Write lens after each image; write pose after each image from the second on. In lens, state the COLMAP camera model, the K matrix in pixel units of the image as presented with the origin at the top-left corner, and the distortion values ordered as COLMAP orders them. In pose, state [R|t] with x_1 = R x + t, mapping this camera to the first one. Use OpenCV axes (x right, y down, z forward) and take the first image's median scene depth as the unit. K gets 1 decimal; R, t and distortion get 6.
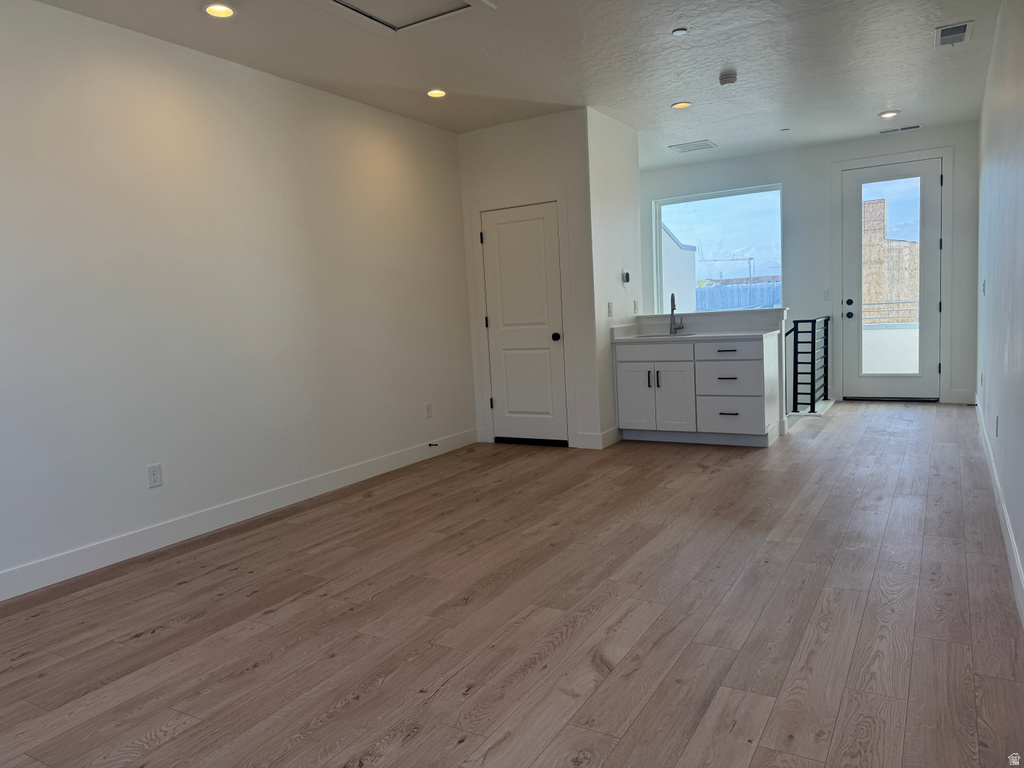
lens RADIAL K [[712.3, 0, 512.0], [0, 712.3, 384.0], [0, 0, 1]] dist [0.110718, -0.164092]
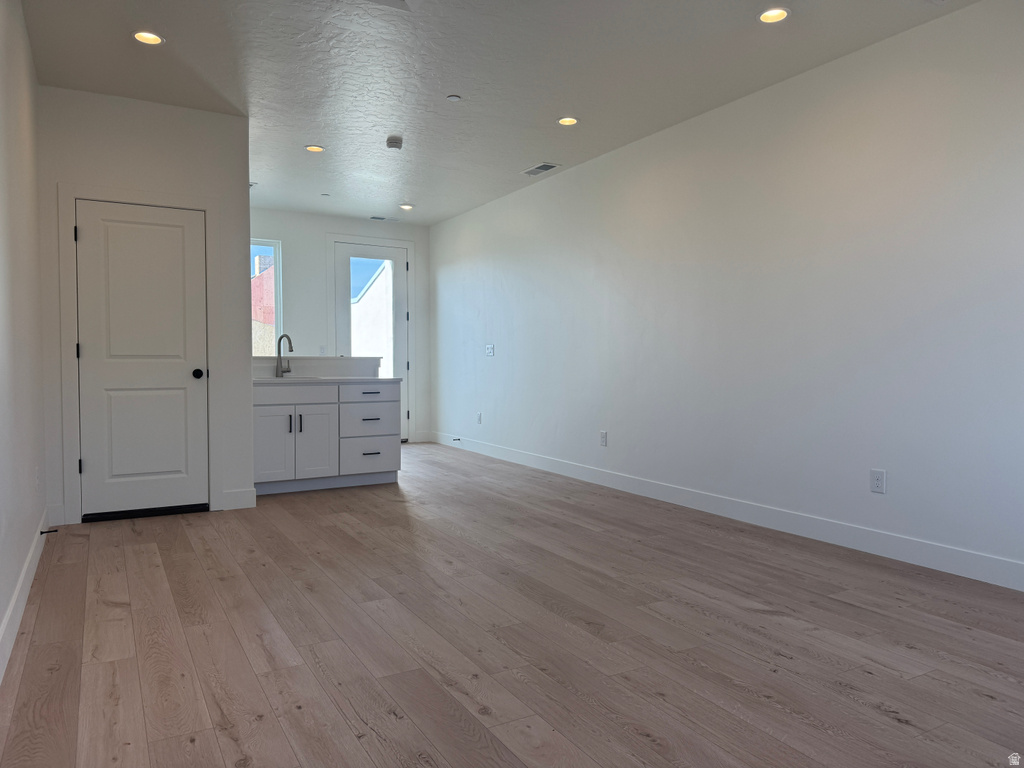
lens RADIAL K [[712.3, 0, 512.0], [0, 712.3, 384.0], [0, 0, 1]] dist [0.110718, -0.164092]
pose [[0.493664, 0.026350, 0.869254, -0.655209], [0.060246, 0.996103, -0.064410, 0.026263], [-0.867564, 0.084166, 0.490153, 0.407060]]
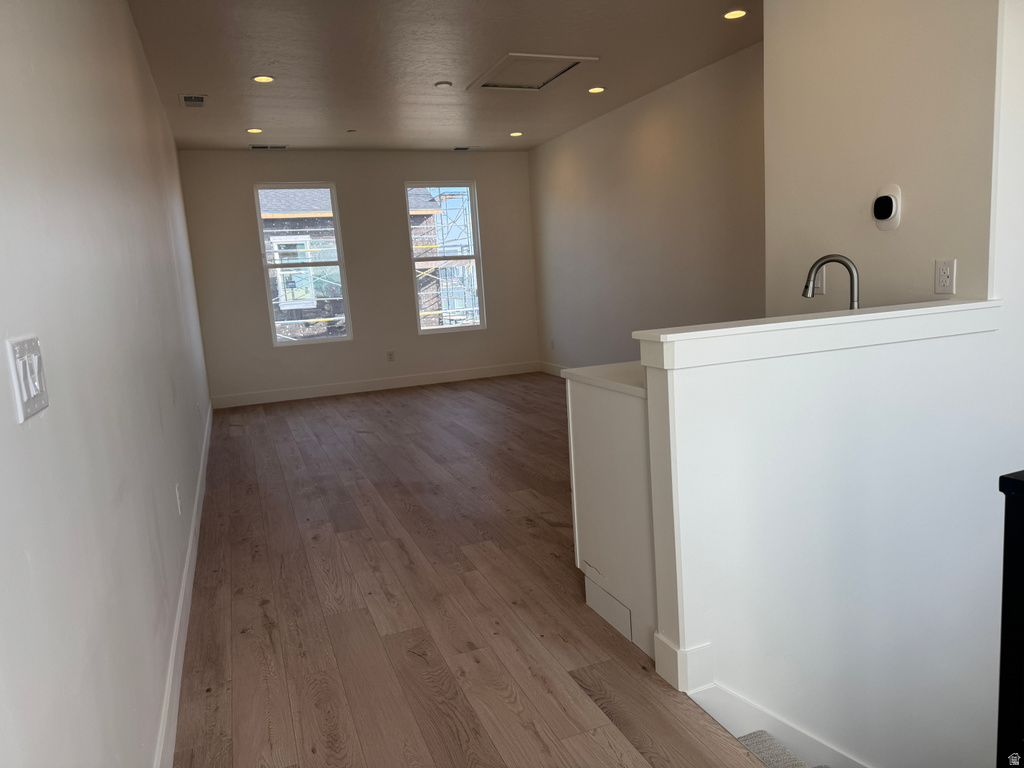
lens RADIAL K [[717.6, 0, 512.3], [0, 717.6, 380.3], [0, 0, 1]] dist [0.187315, -0.169764]
pose [[-0.609199, 0.208630, -0.765081, 0.963181], [0.016179, 0.967842, 0.251038, -0.242009], [0.792852, 0.140554, -0.592984, 1.619224]]
